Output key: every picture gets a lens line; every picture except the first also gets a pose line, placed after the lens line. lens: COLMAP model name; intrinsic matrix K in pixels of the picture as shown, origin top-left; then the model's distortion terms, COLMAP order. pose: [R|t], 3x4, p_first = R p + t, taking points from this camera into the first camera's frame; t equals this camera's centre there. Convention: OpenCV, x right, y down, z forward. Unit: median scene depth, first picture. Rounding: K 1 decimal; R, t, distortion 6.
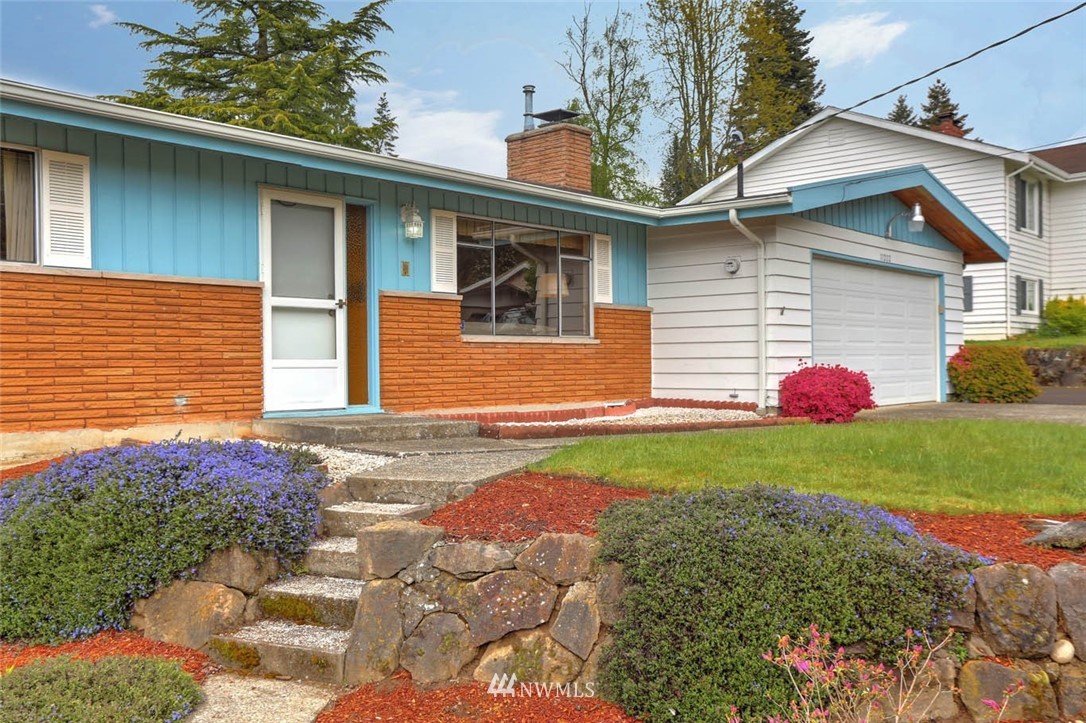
lens RADIAL K [[984.2, 0, 543.0], [0, 984.2, 361.5], [0, 0, 1]] dist [-0.001074, 0.002947]
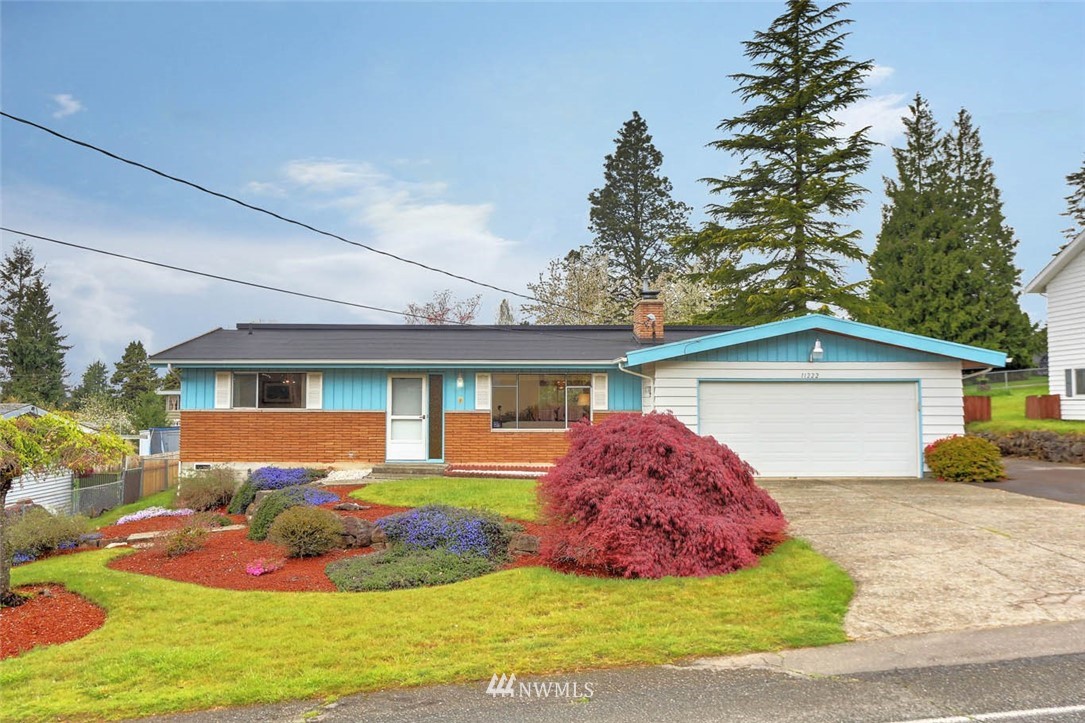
lens RADIAL K [[961.5, 0, 542.5], [0, 961.5, 361.5], [0, 0, 1]] dist [-0.013521, -0.003010]
pose [[0.681728, -0.023822, -0.731218, 1.309027], [-0.006636, 0.999227, -0.038740, -0.079701], [0.731576, 0.031263, 0.681043, -0.310265]]
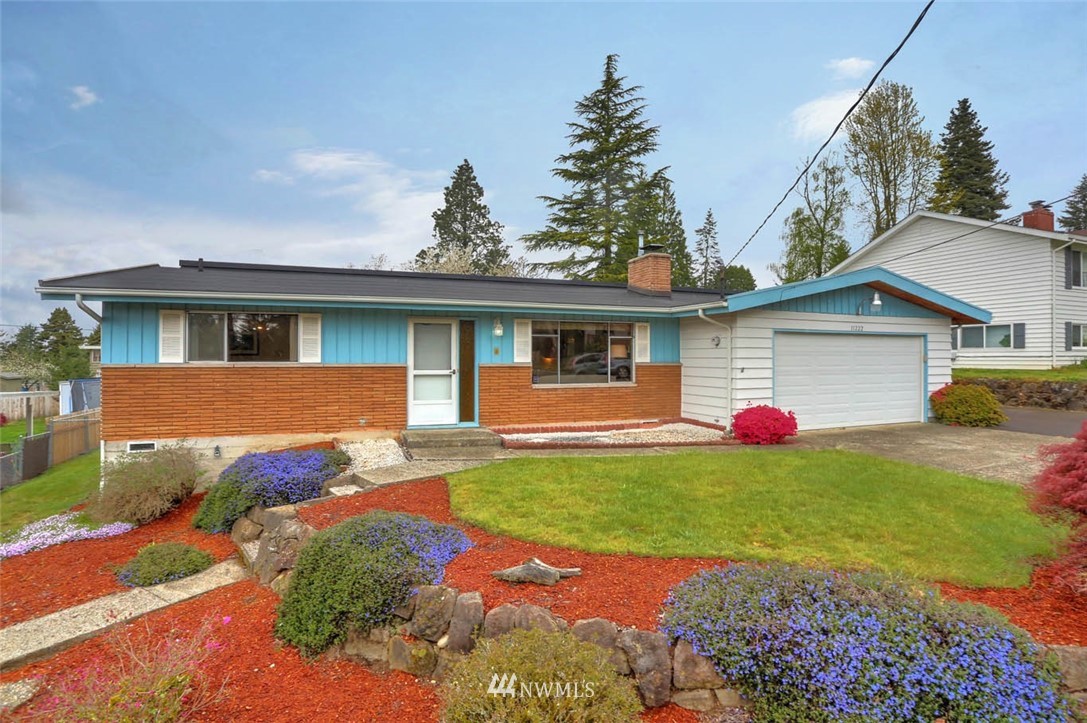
lens RADIAL K [[551.8, 0, 565.7], [0, 551.8, 361.1], [0, 0, 1]] dist [-0.085762, 0.036480]
pose [[0.894983, 0.012501, -0.445925, 0.370417], [-0.008300, 0.999901, 0.011374, -0.071332], [0.446023, -0.006479, 0.894998, 0.078474]]
